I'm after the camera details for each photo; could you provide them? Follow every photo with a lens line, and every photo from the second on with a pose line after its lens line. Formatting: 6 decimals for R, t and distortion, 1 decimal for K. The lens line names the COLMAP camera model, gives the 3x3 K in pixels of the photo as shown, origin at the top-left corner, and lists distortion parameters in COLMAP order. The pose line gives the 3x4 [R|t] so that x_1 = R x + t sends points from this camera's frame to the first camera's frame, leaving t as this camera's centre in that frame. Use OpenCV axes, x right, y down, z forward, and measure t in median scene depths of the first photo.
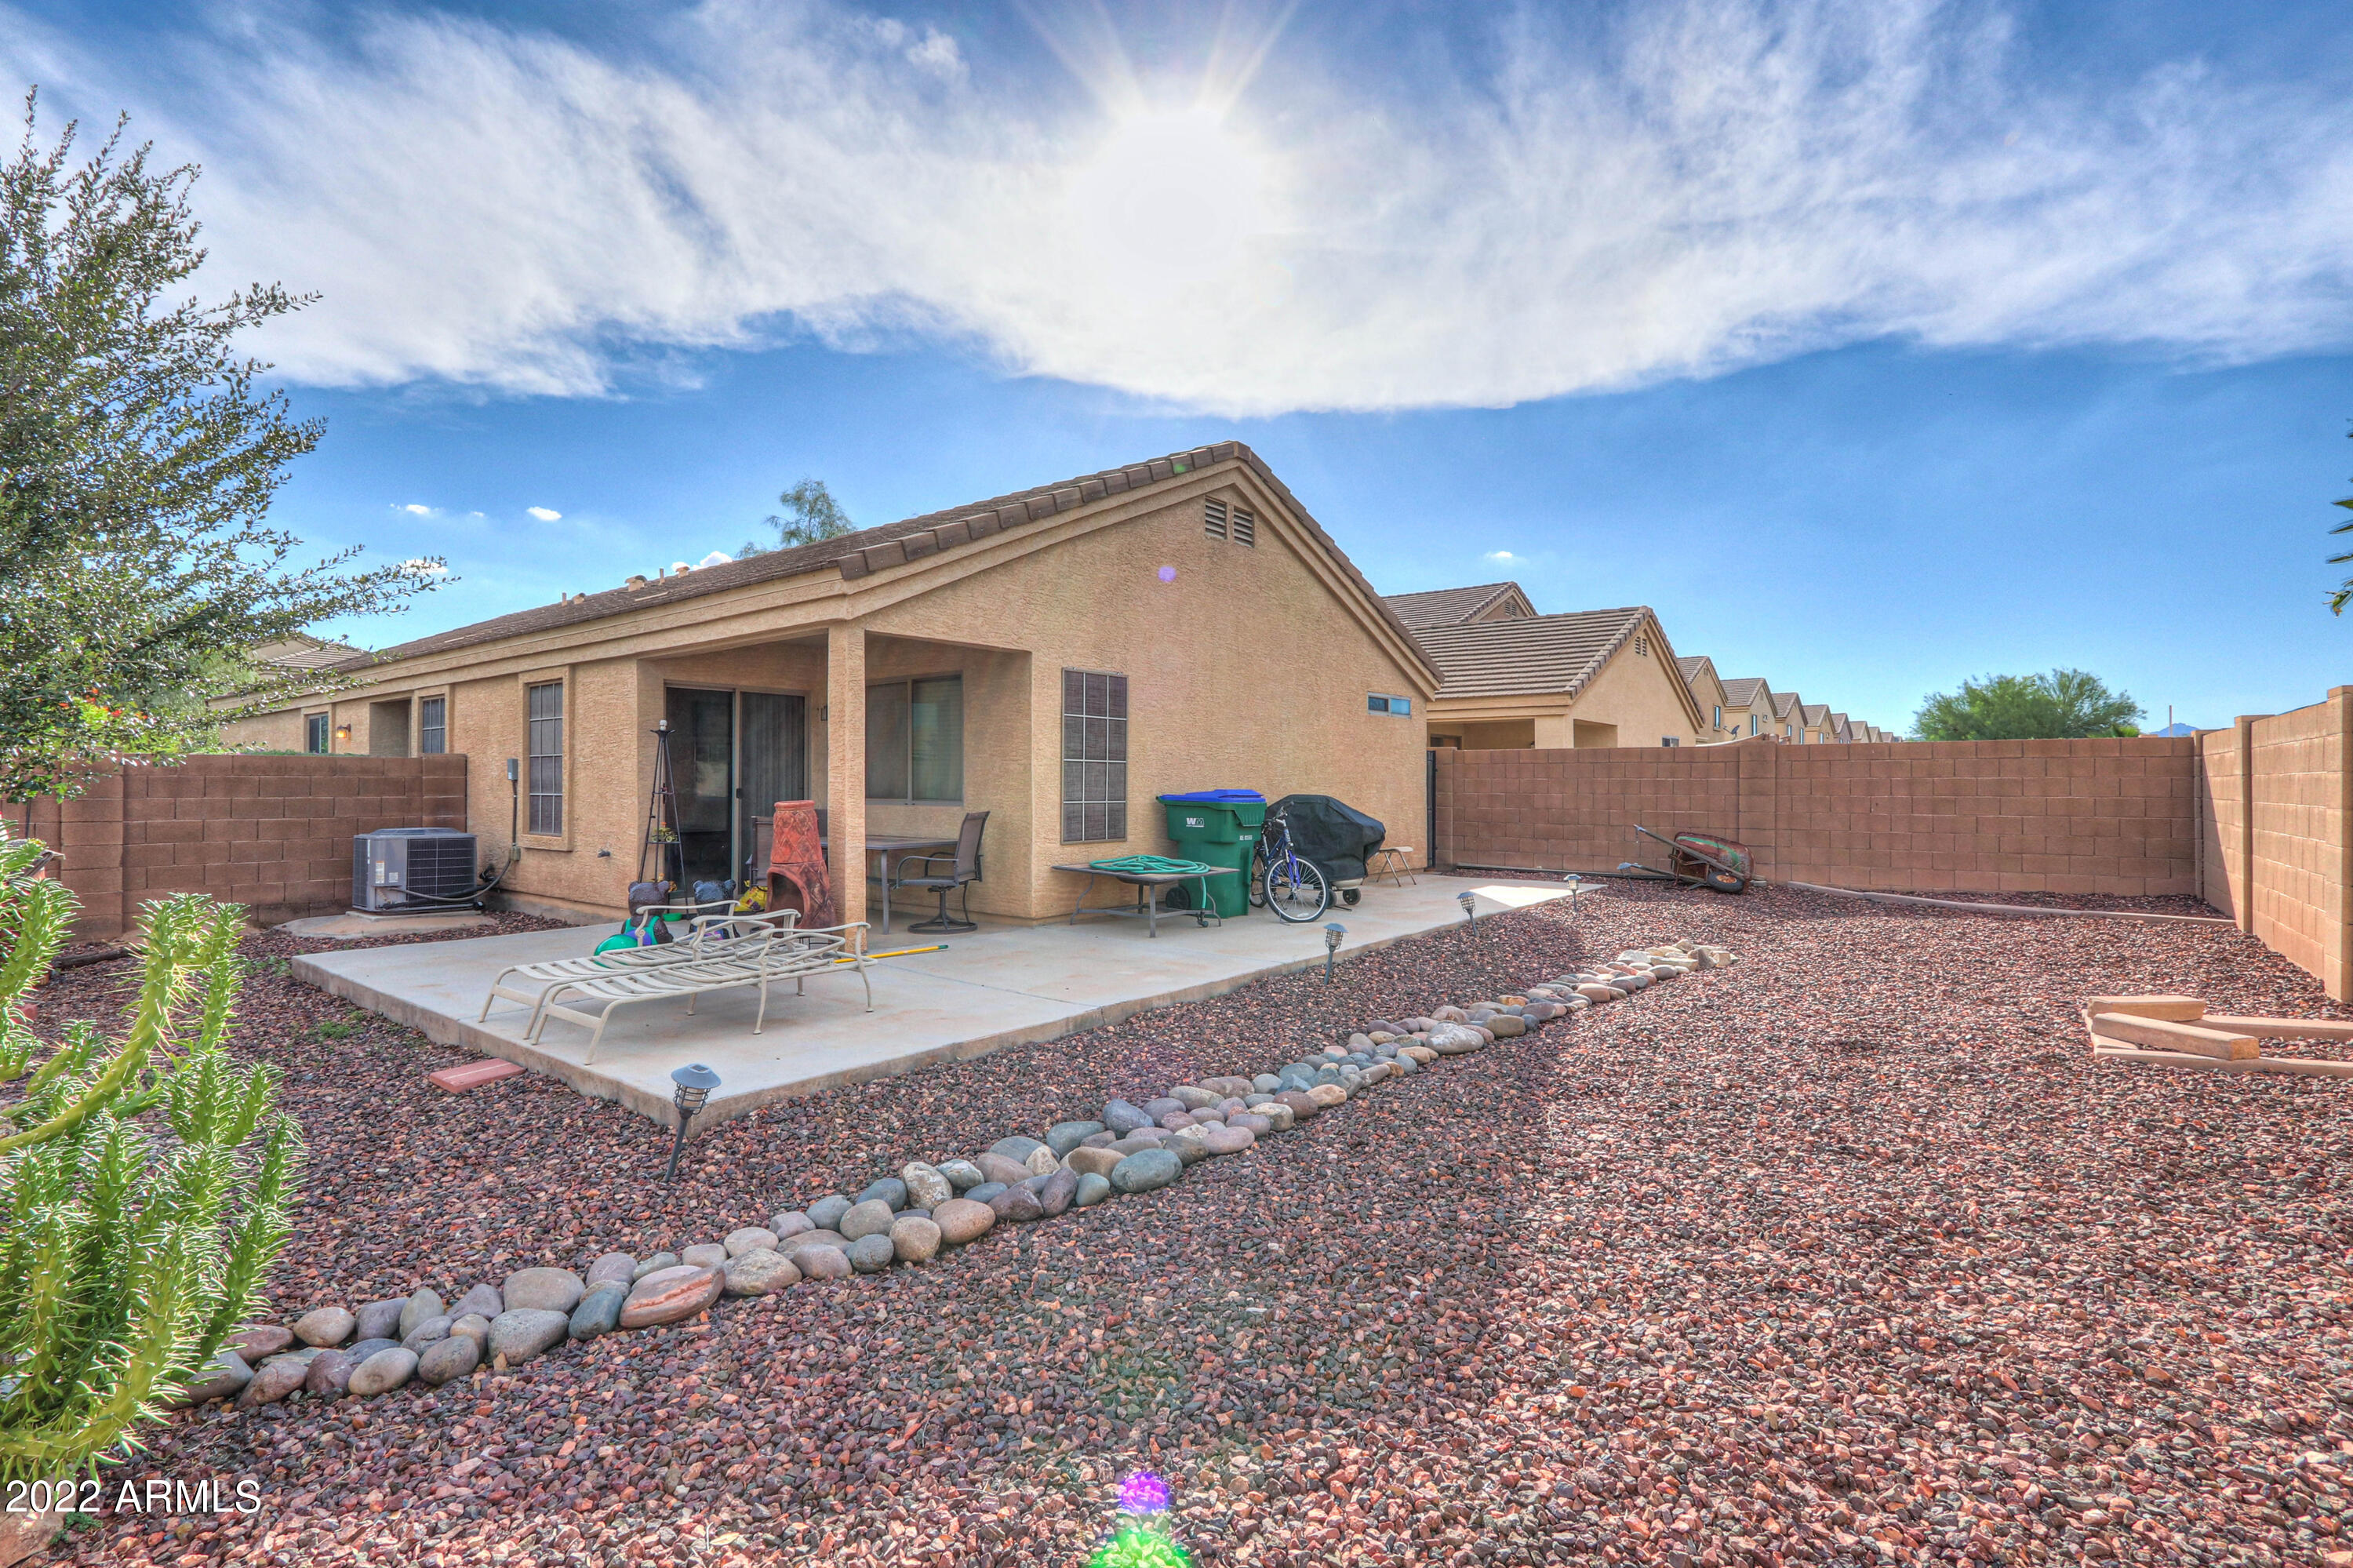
lens RADIAL K [[1099.0, 0, 1173.2], [0, 1099.0, 779.3], [0, 0, 1]] dist [0.000137, -0.000360]
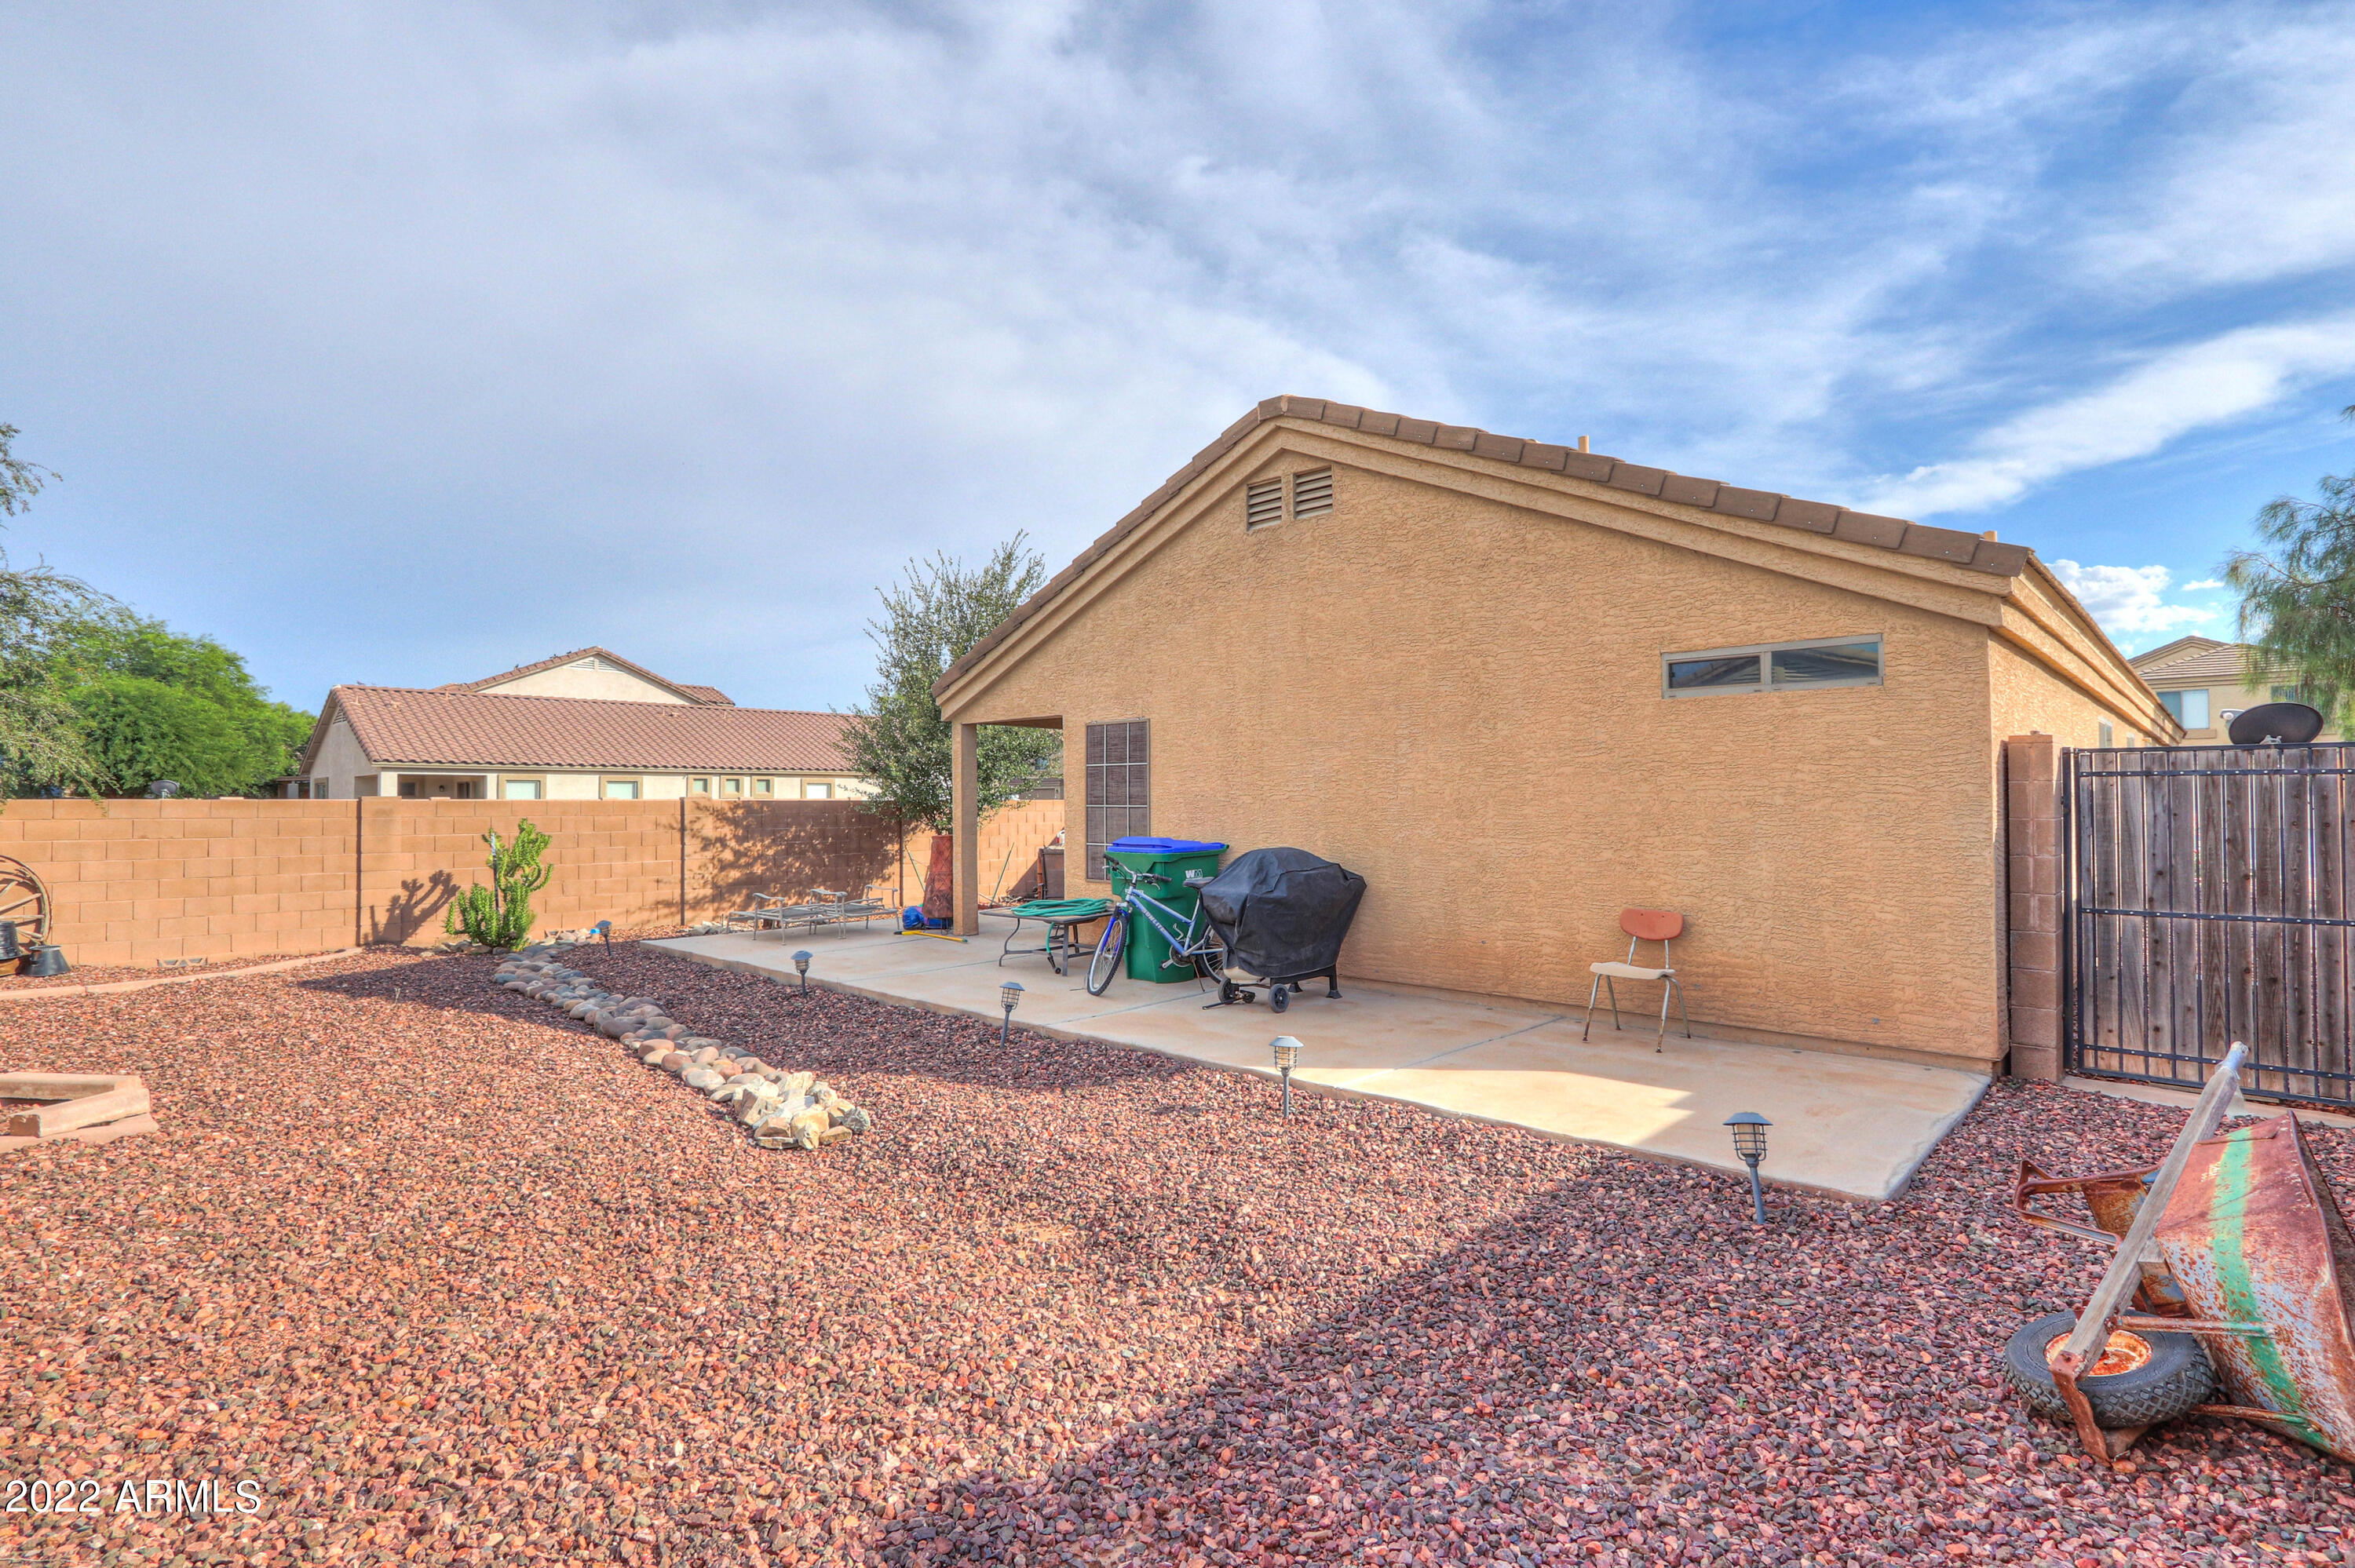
lens RADIAL K [[1099.8, 0, 1175.6], [0, 1099.8, 796.6], [0, 0, 1]] dist [0.000137, -0.000360]
pose [[-0.086880, -0.005183, -0.996205, 0.695149], [0.009801, 0.999934, -0.006058, -0.013072], [0.996171, -0.010290, -0.086823, 0.813593]]
